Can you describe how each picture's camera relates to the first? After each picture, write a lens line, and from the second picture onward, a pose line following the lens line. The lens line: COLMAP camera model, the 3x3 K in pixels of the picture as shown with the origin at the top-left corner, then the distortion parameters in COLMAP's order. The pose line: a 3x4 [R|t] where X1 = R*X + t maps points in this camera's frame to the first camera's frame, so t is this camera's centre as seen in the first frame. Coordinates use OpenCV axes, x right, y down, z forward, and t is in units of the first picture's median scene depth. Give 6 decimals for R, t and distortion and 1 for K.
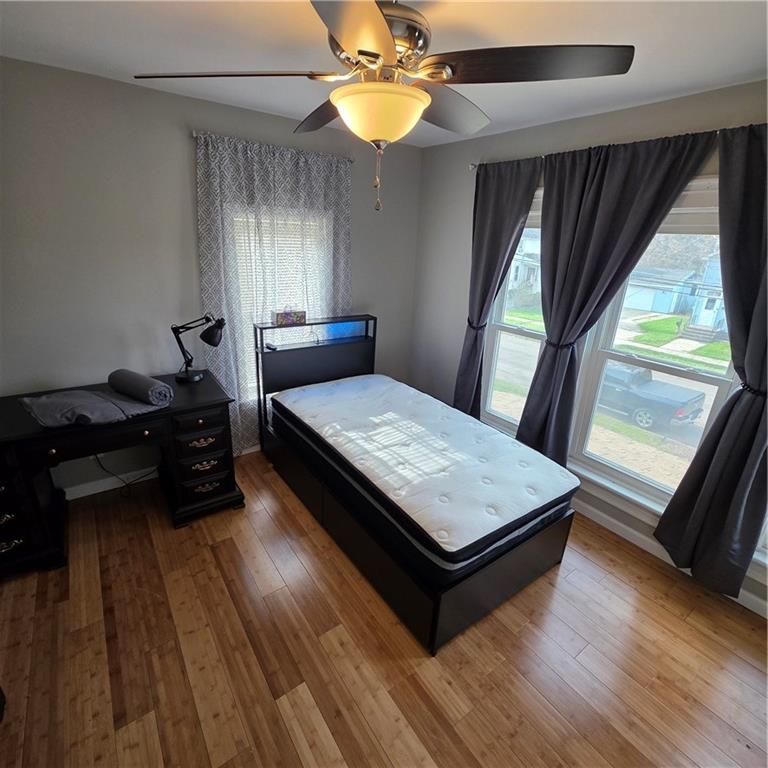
lens RADIAL K [[405.1, 0, 384.8], [0, 405.1, 386.1], [0, 0, 1]] dist [0.003082, -0.000045]
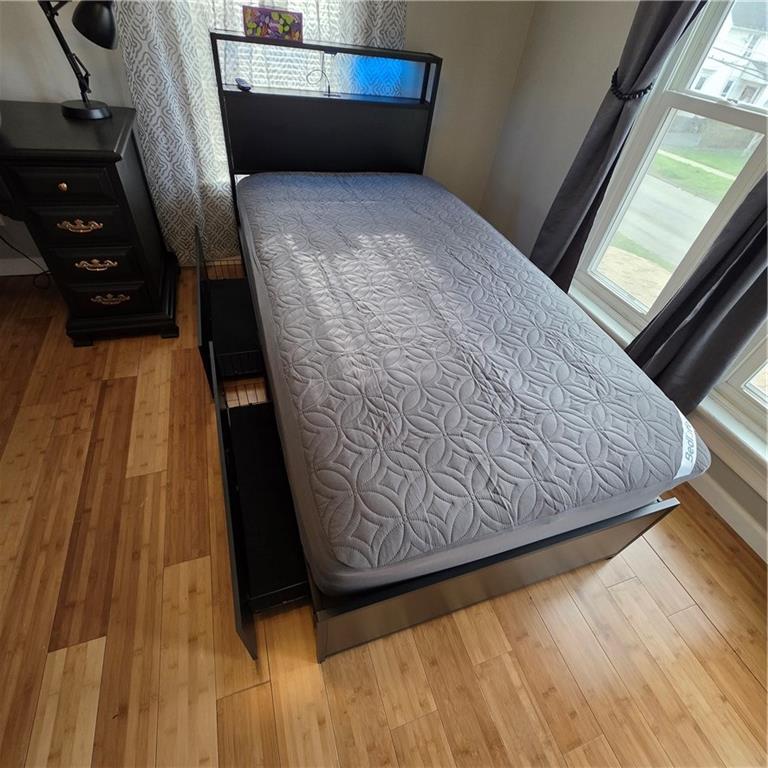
lens RADIAL K [[405.1, 0, 384.3], [0, 405.1, 385.4], [0, 0, 1]] dist [0.003082, -0.000045]
pose [[0.952378, 0.250855, -0.173342, 0.176628], [-0.165543, 0.902787, 0.396952, 0.039752], [0.256068, -0.349353, 0.901322, 0.523276]]
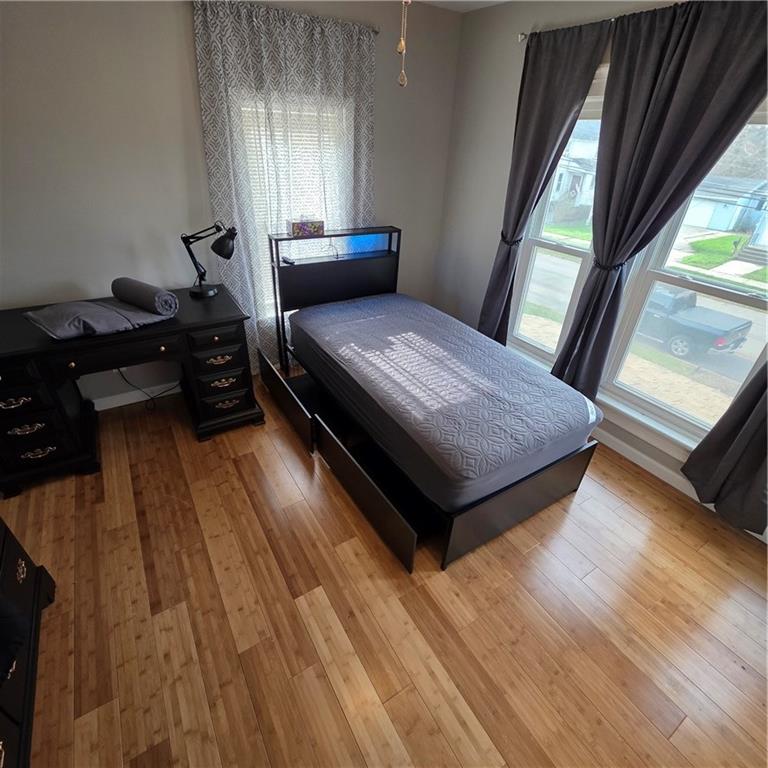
lens RADIAL K [[405.1, 0, 384.8], [0, 405.1, 386.3], [0, 0, 1]] dist [0.003082, -0.000045]
pose [[0.997962, 0.033855, -0.054095, 0.008171], [-0.022632, 0.980340, 0.196013, -0.000393], [0.059667, -0.194389, 0.979108, 0.049184]]
